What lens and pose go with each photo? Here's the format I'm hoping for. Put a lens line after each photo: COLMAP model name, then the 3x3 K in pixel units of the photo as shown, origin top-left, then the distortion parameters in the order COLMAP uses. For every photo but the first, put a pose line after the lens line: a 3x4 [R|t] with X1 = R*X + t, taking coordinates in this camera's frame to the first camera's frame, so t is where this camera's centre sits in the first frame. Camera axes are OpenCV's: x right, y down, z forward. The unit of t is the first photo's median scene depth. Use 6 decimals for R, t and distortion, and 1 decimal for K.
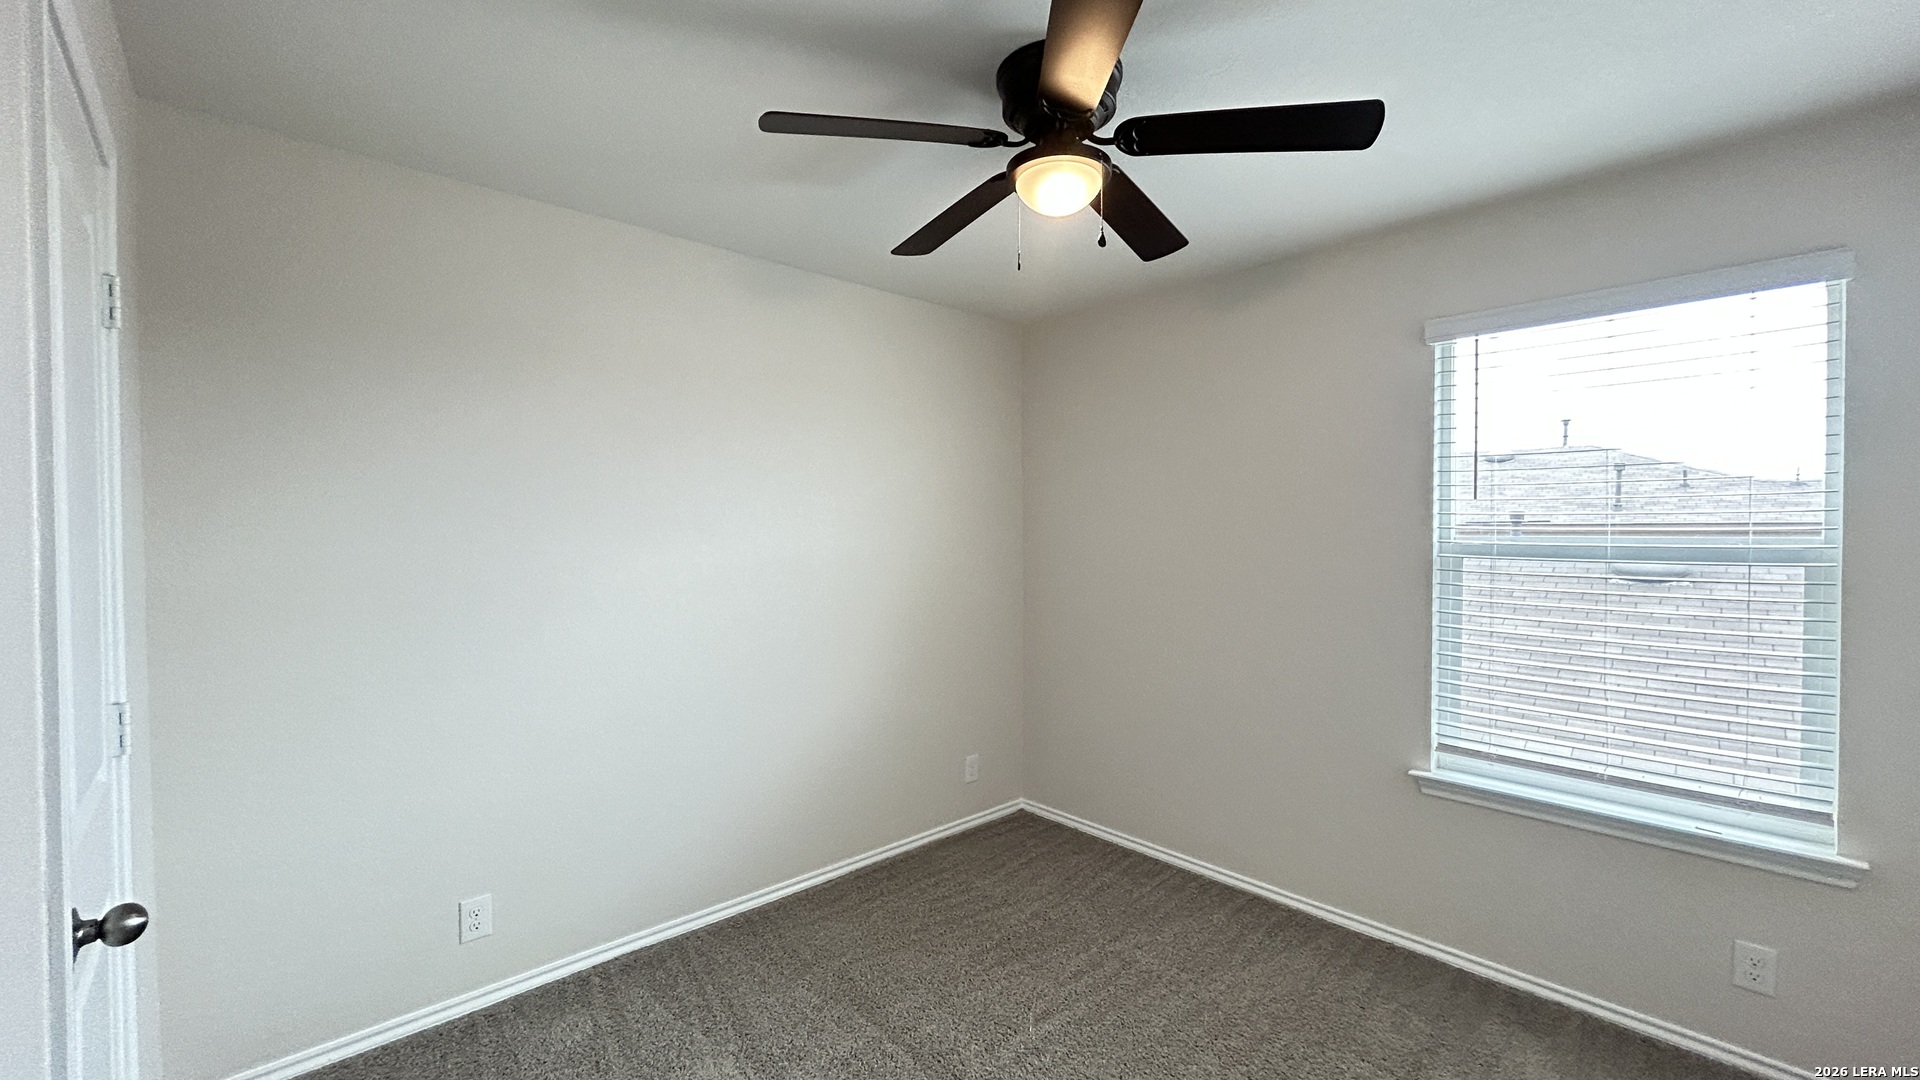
lens RADIAL K [[775.2, 0, 967.4], [0, 775.2, 536.3], [0, 0, 1]] dist [0.000378, 0.000127]
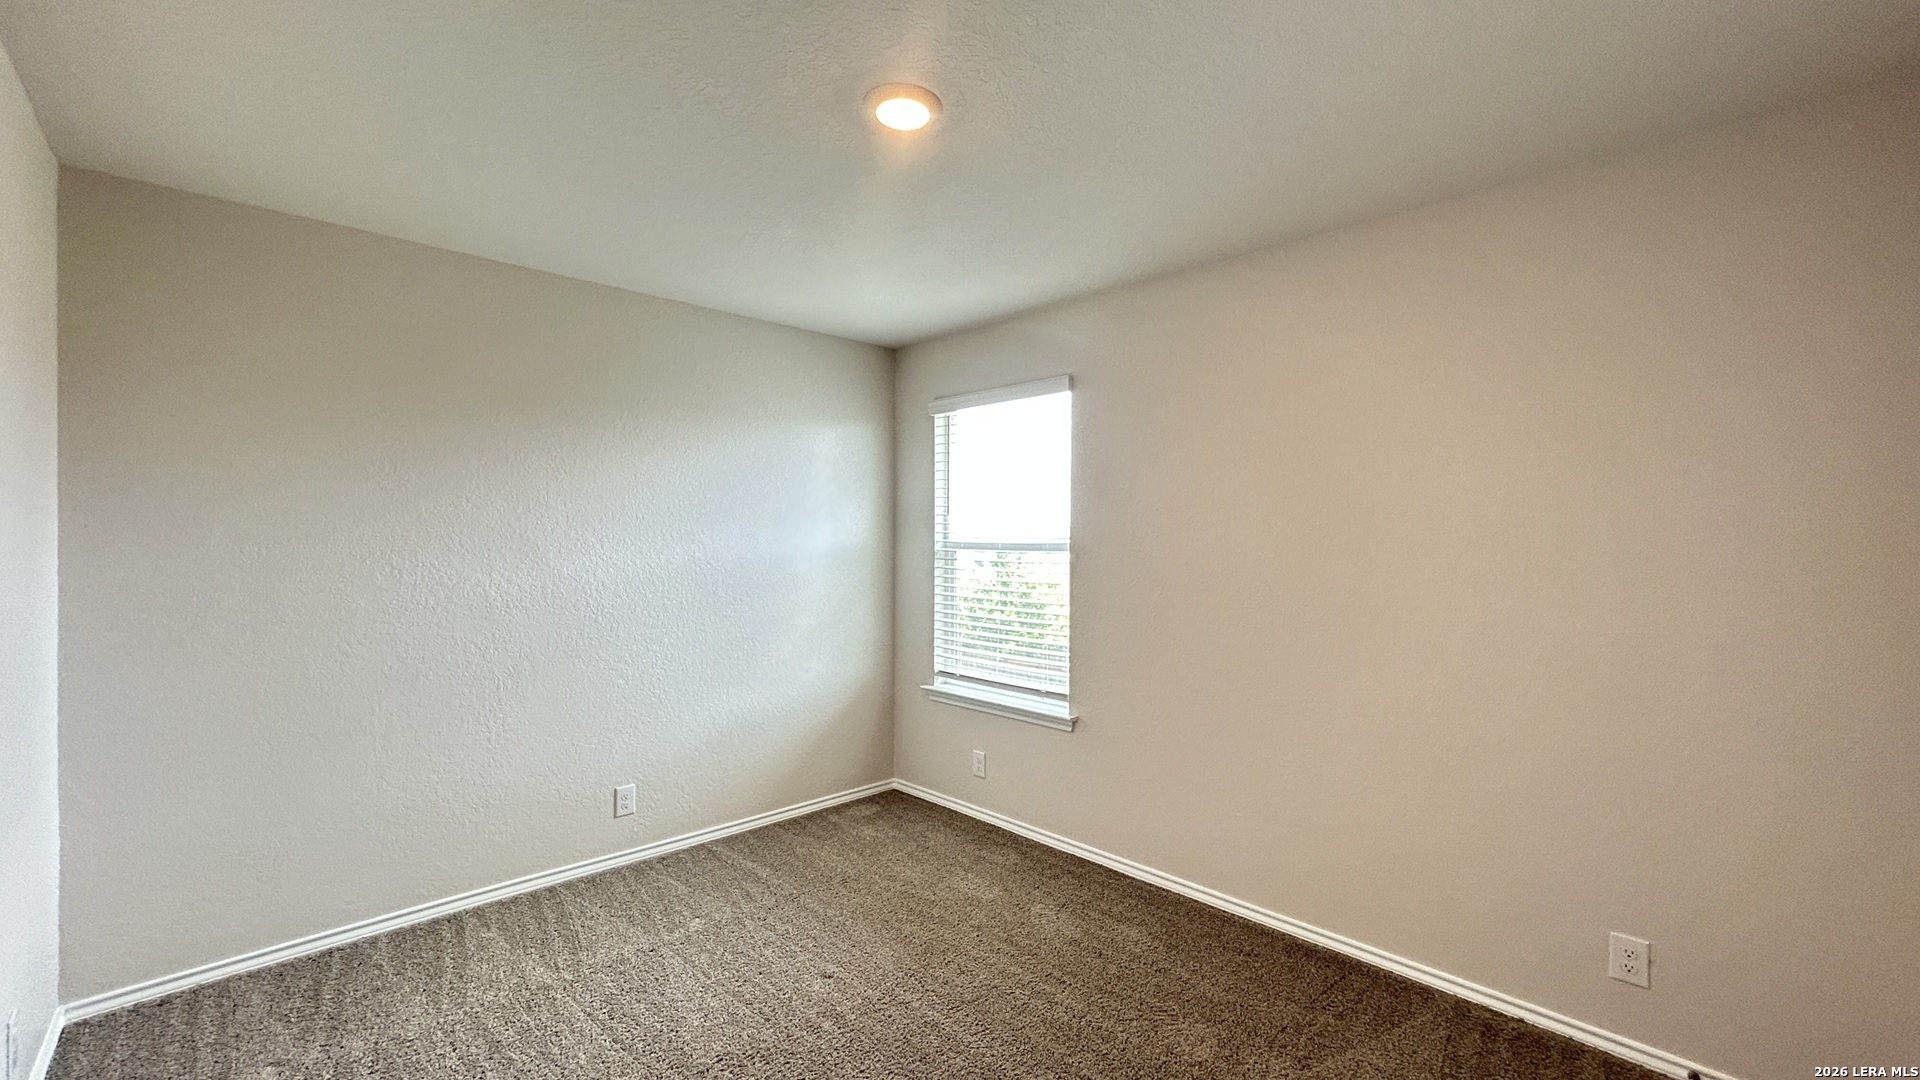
lens RADIAL K [[794.6, 0, 960.0], [0, 794.6, 540.0], [0, 0, 1]] dist [0.002600, 0.000279]
pose [[0.999970, 0.007507, 0.002118, 0.650201], [-0.007483, 0.999908, -0.011293, 0.023561], [-0.002203, 0.011277, 0.999934, -0.627577]]
